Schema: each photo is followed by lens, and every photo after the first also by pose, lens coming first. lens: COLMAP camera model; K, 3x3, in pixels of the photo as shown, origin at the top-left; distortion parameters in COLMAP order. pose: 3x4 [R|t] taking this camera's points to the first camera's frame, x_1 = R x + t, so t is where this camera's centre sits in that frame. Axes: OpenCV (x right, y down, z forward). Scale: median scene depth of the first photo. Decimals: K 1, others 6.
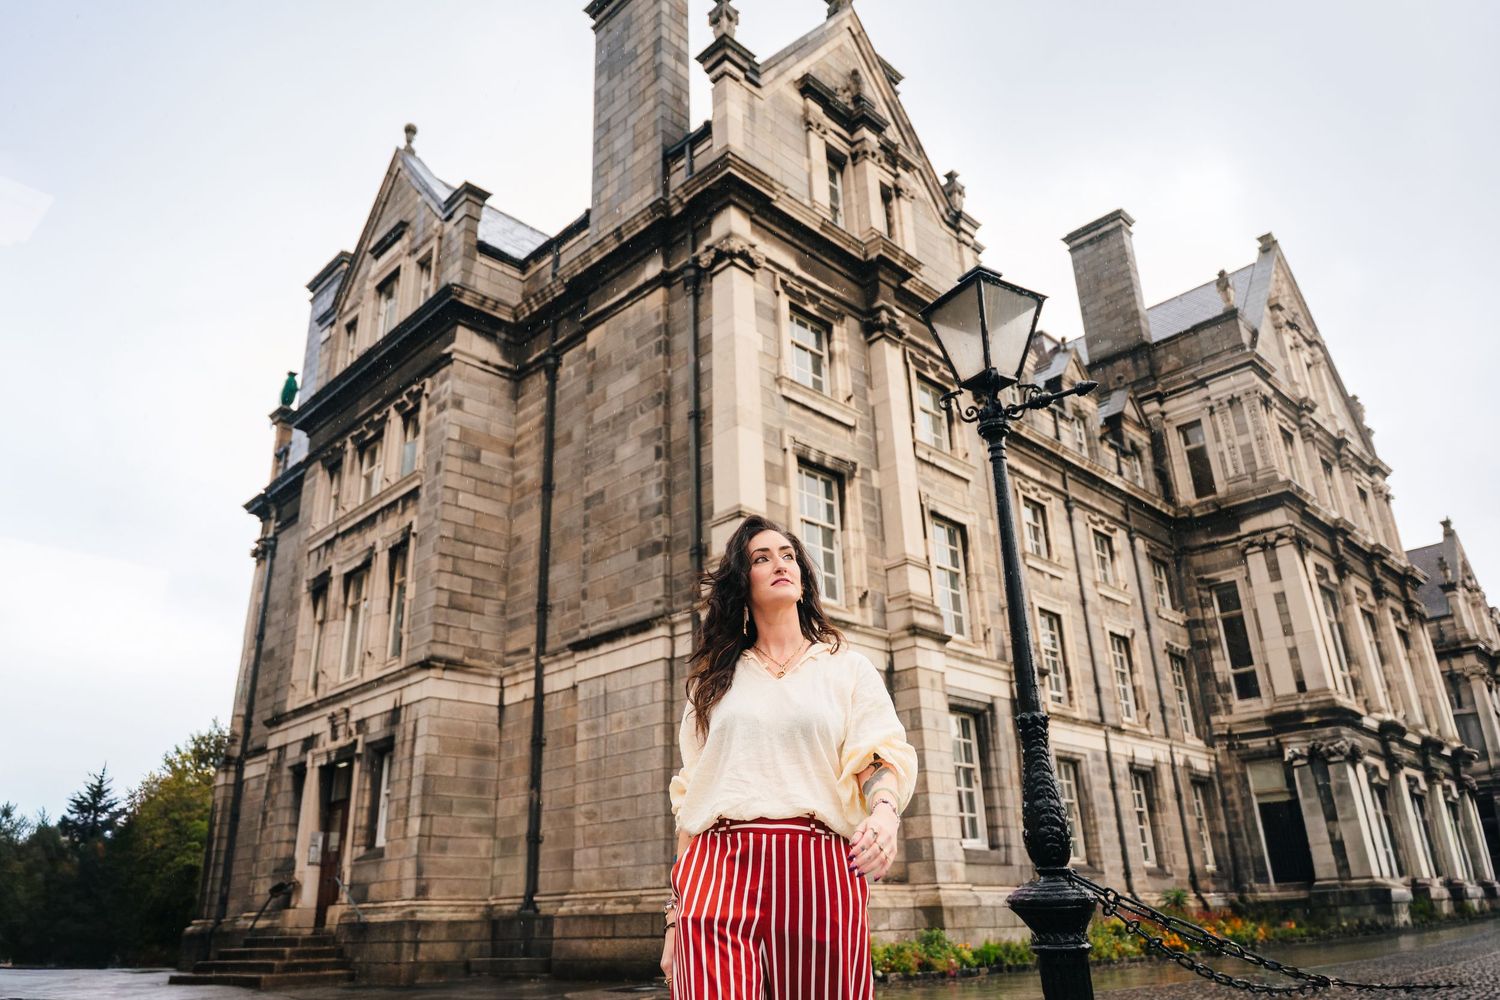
lens RADIAL K [[1047.1, 0, 707.8], [0, 1047.1, 521.2], [0, 0, 1]] dist [0.013534, -0.008250]
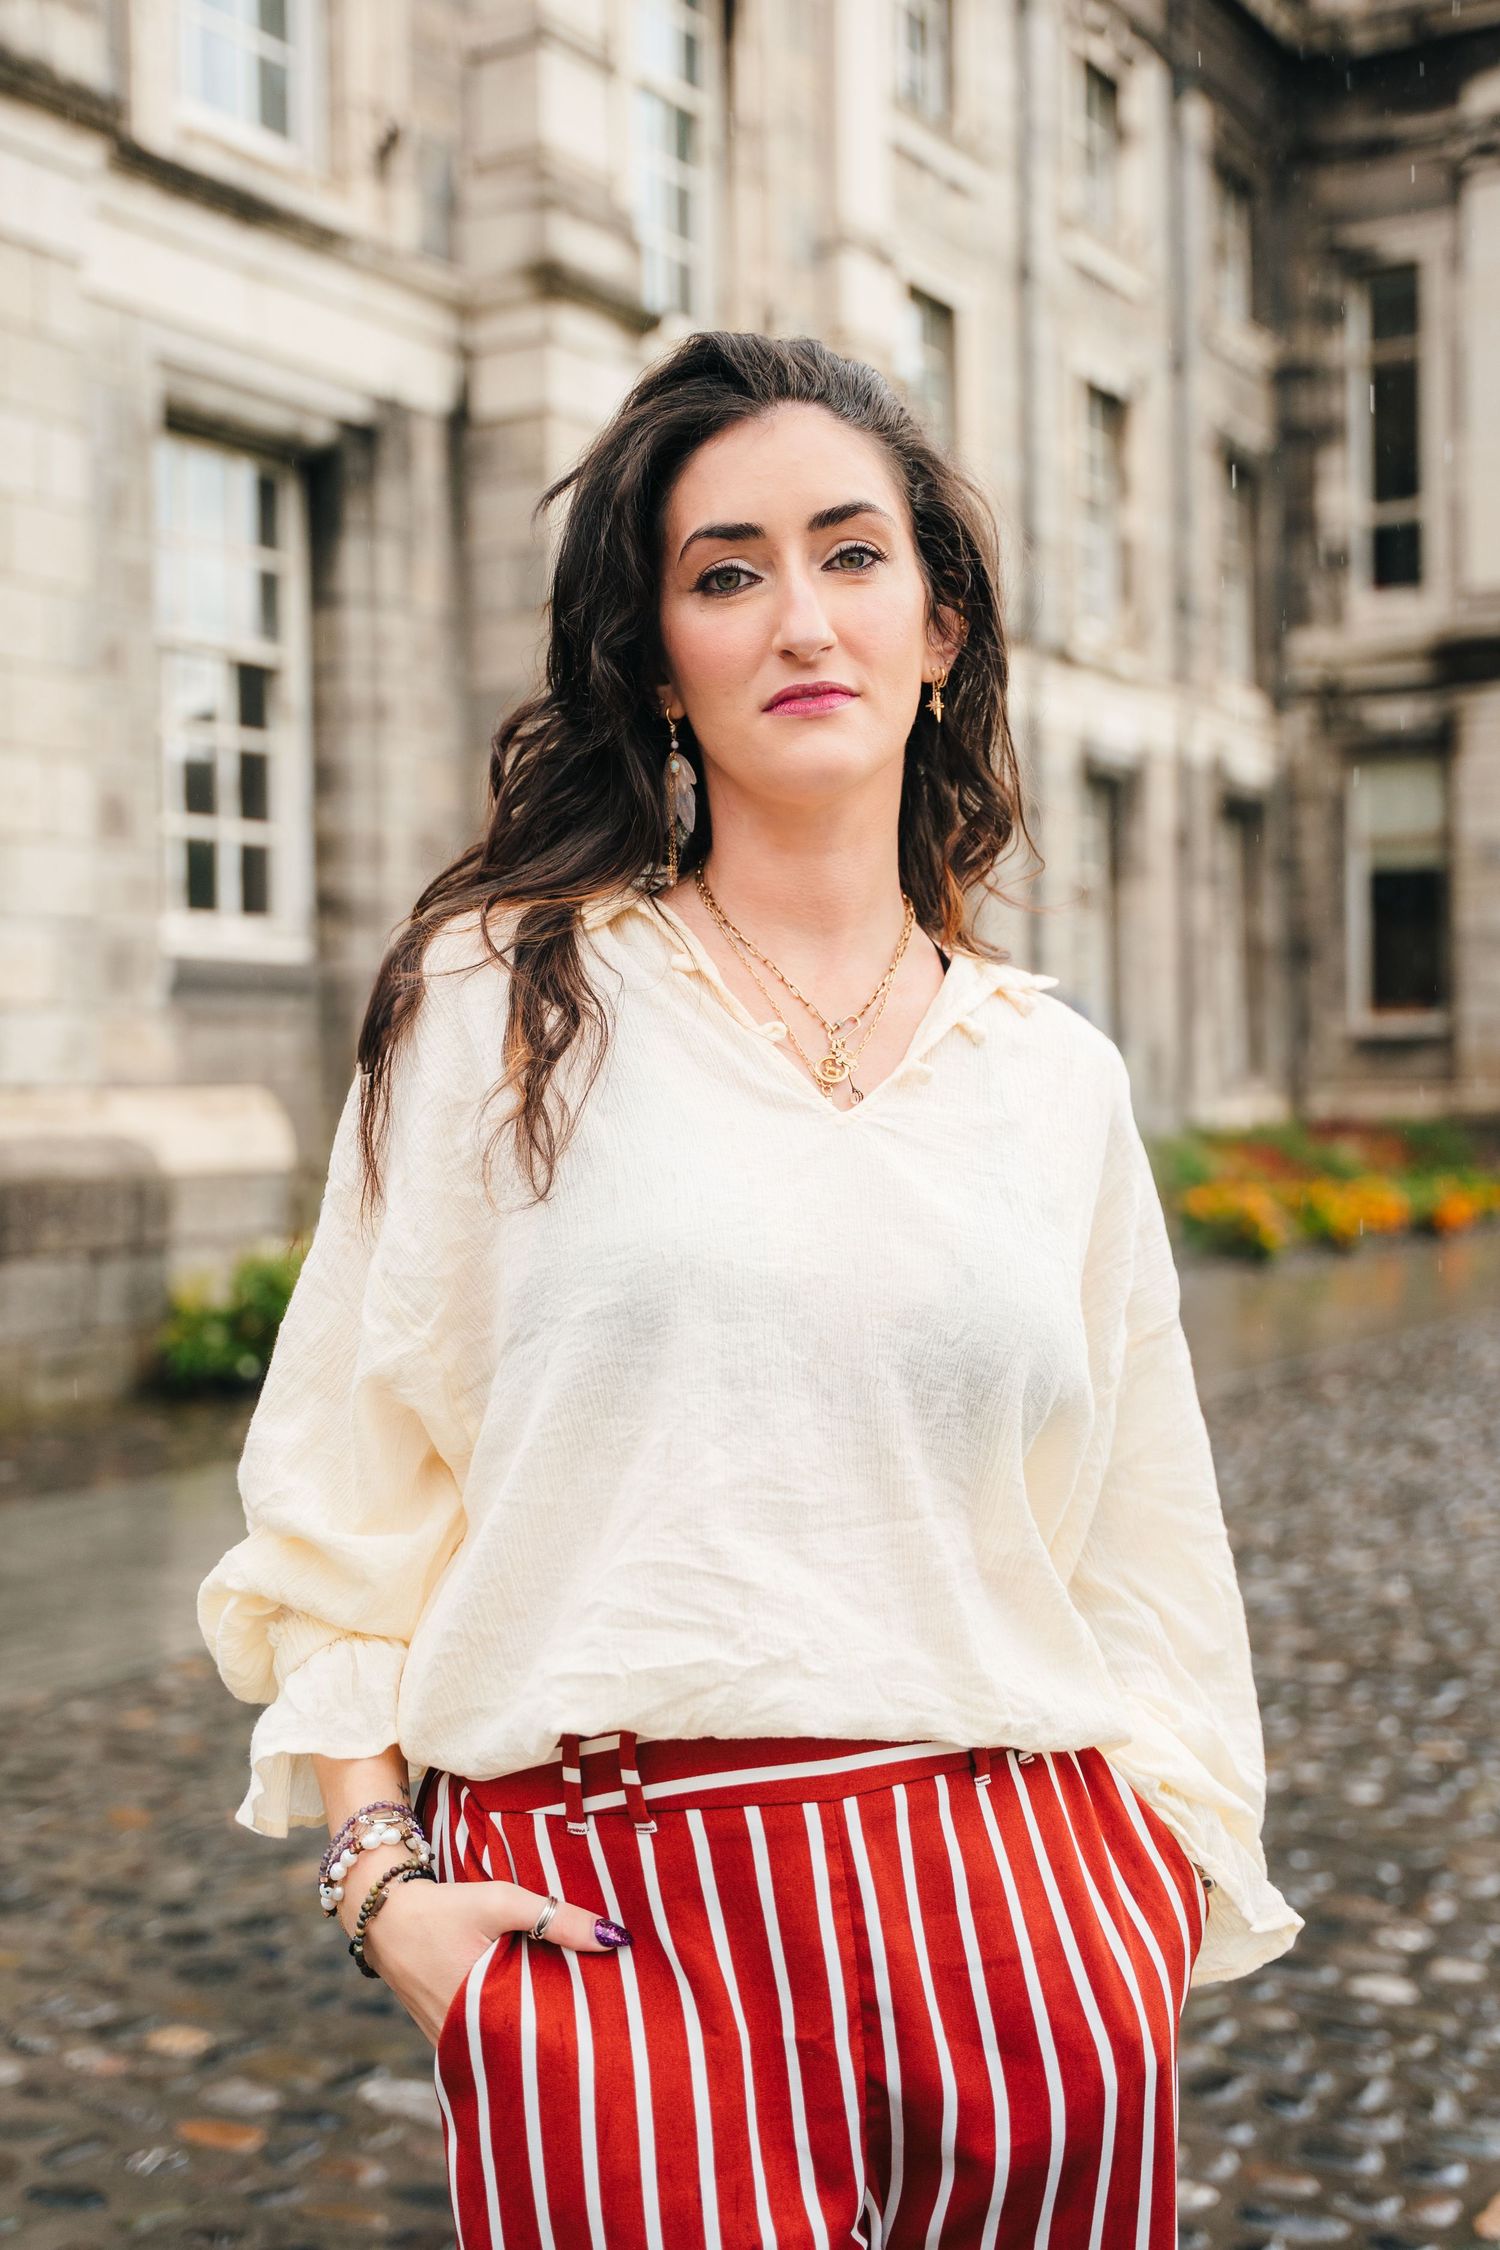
lens RADIAL K [[2847.7, 0, 730.8], [0, 2847.7, 1112.6], [0, 0, 1]] dist [0.047001, 0.000000]
pose [[0.958961, 0.008138, 0.283420, 0.011196], [-0.108317, 0.934288, 0.339667, 0.025911], [-0.262032, -0.356427, 0.896827, 0.106039]]
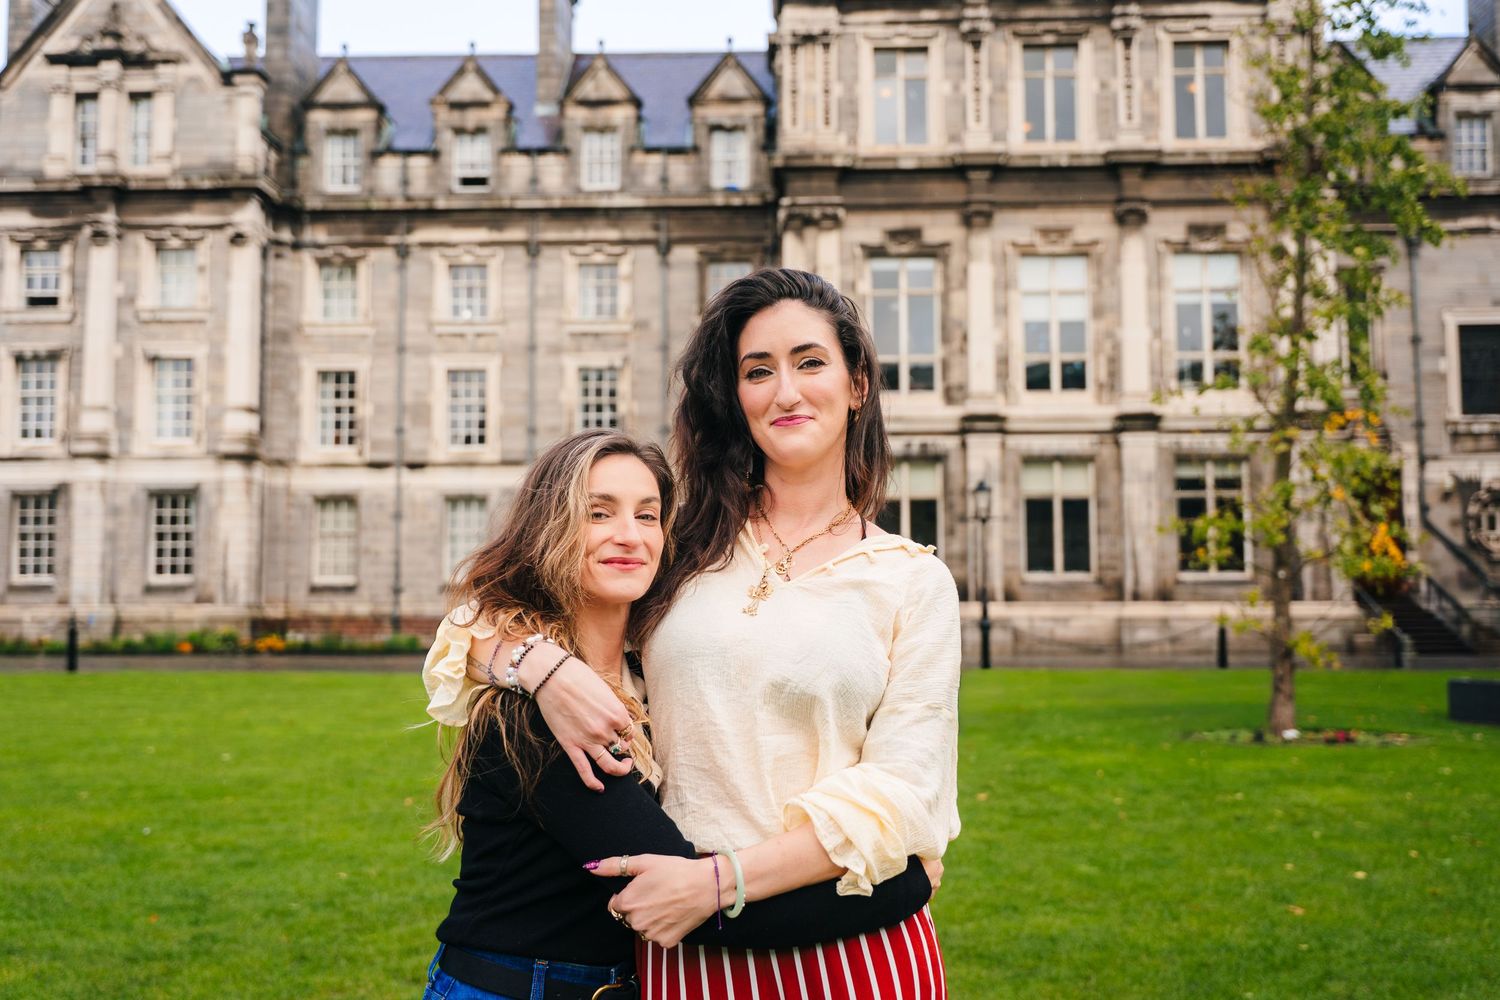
lens RADIAL K [[1278.9, 0, 743.1], [0, 1278.9, 504.0], [0, 0, 1]] dist [0.006461, -0.009420]
pose [[0.696470, -0.028053, -0.717037, 1.371681], [0.244163, 0.948878, 0.200036, 0.019458], [0.674770, -0.314393, 0.667715, 0.217879]]
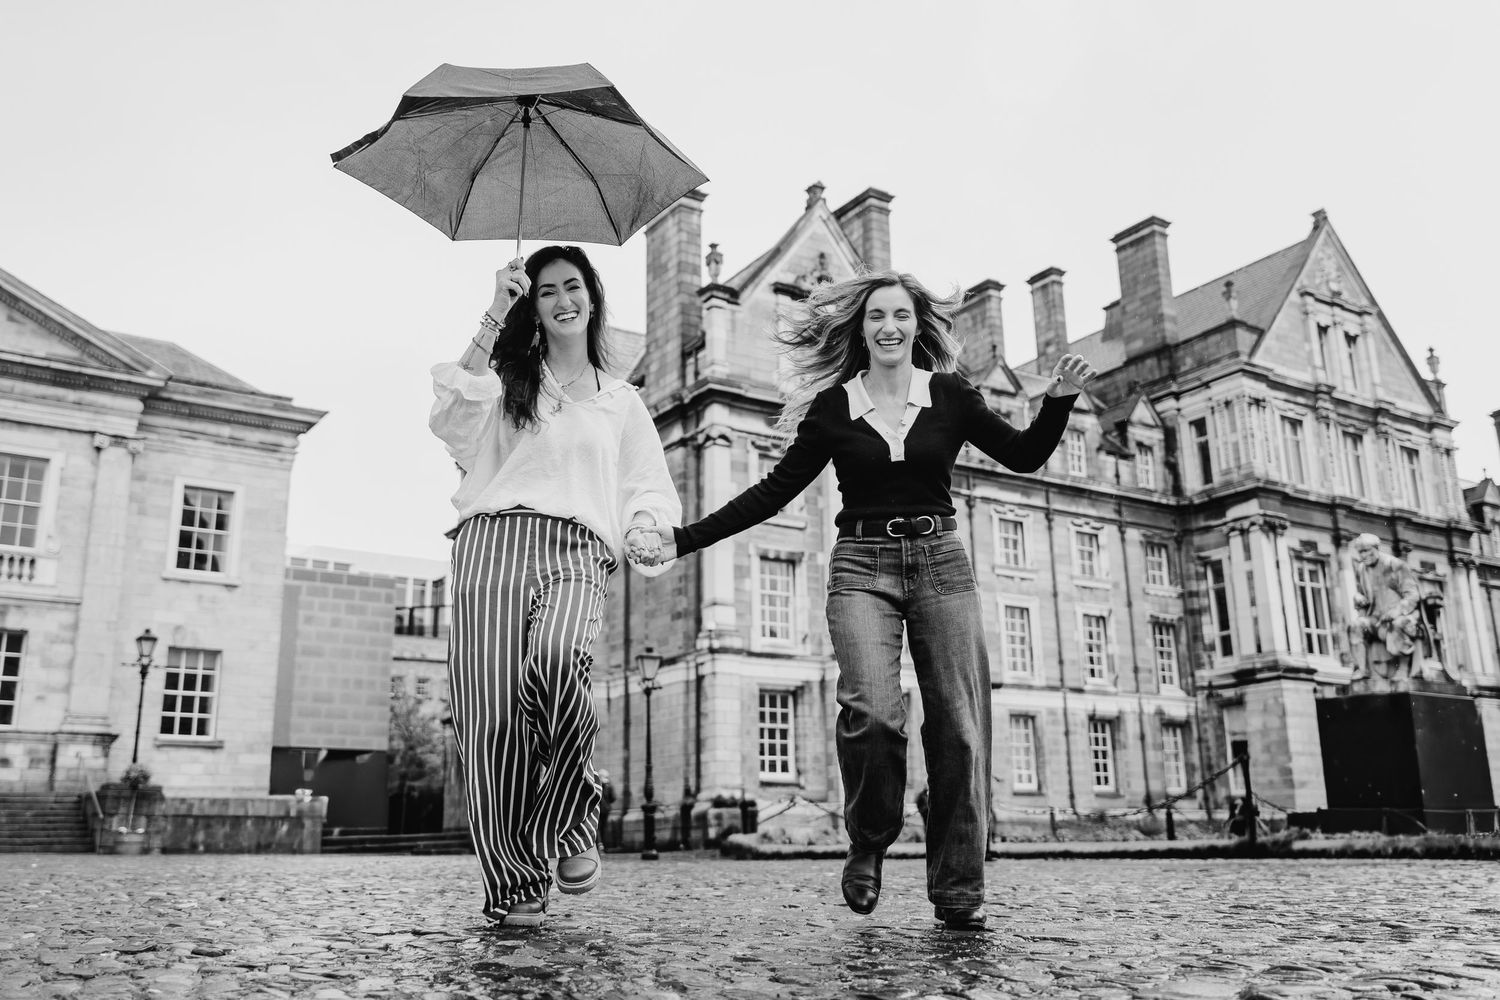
lens RADIAL K [[1290.6, 0, 693.6], [0, 1290.6, 525.8], [0, 0, 1]] dist [0.000129, 0.004652]
pose [[0.976395, -0.042695, -0.211730, 0.251472], [0.068389, 0.990944, 0.115557, -0.213252], [0.204879, -0.127310, 0.970473, -0.608958]]
